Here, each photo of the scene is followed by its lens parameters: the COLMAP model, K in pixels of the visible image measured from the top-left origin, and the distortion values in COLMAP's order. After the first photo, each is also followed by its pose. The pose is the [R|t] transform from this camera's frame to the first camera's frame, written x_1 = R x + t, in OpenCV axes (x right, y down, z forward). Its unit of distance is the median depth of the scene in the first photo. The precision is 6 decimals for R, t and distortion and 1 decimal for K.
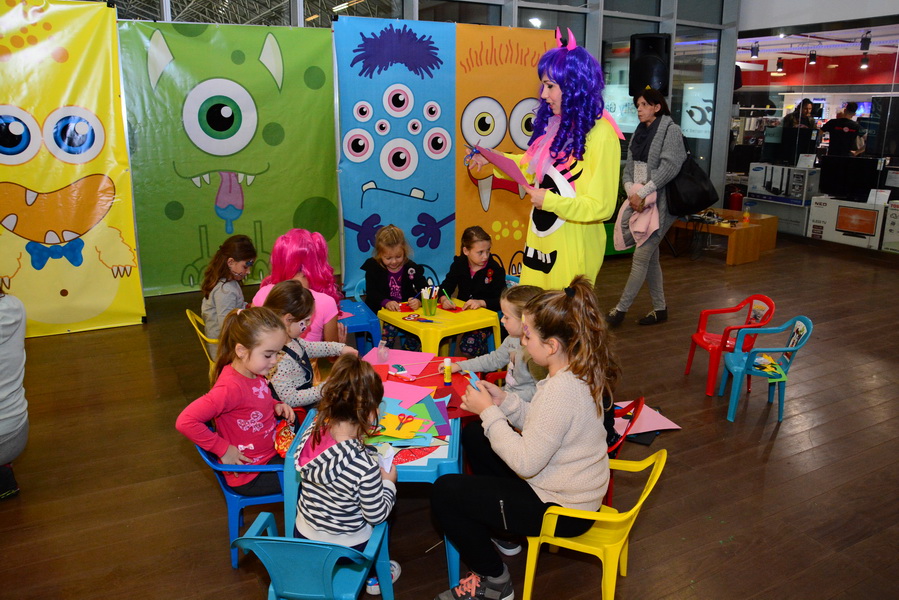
lens RADIAL K [[693.7, 0, 444.3], [0, 693.7, 305.7], [0, 0, 1]] dist [-0.143993, 0.106438]
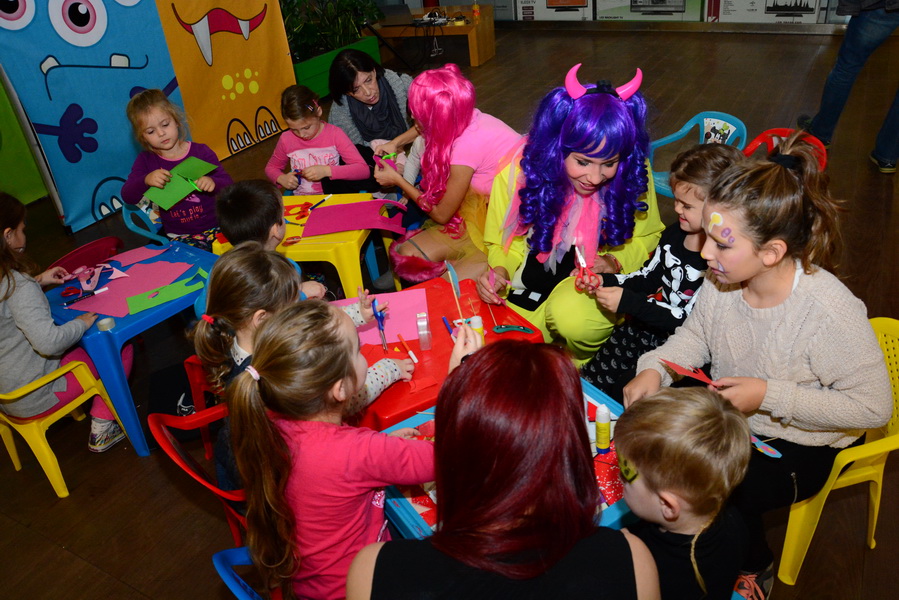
lens RADIAL K [[693.7, 0, 440.0], [0, 693.7, 304.8], [0, 0, 1]] dist [-0.143993, 0.106438]
pose [[0.833674, -0.355756, 0.422403, -0.146772], [0.244957, 0.923719, 0.294515, -0.054526], [-0.494957, -0.142059, 0.857226, 0.225401]]
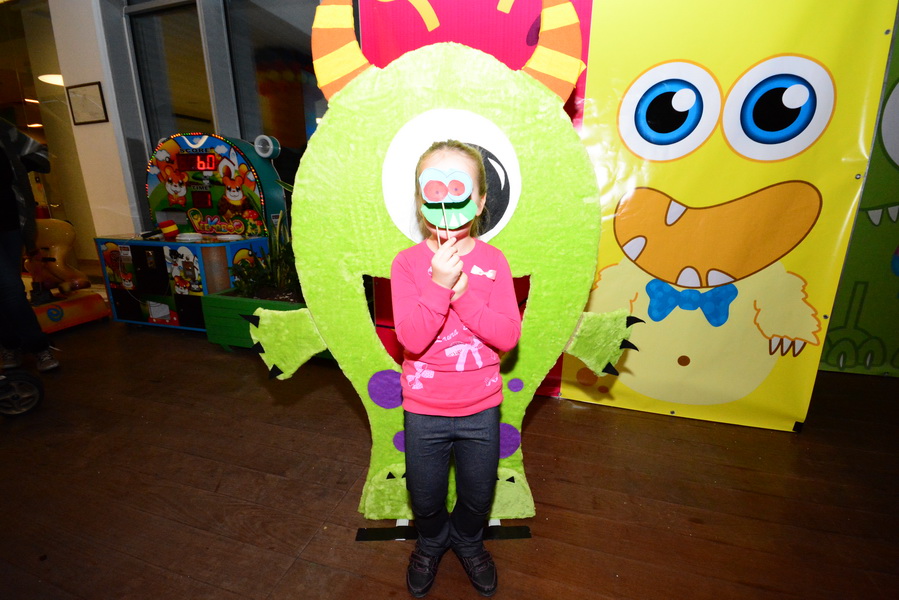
lens RADIAL K [[394.9, 0, 453.6], [0, 394.9, 303.0], [0, 0, 1]] dist [0.005275, -0.003748]
pose [[0.722819, 0.185299, -0.665731, -0.398559], [-0.188601, 0.979703, 0.067916, -0.049072], [0.664803, 0.076467, 0.743095, 0.454180]]
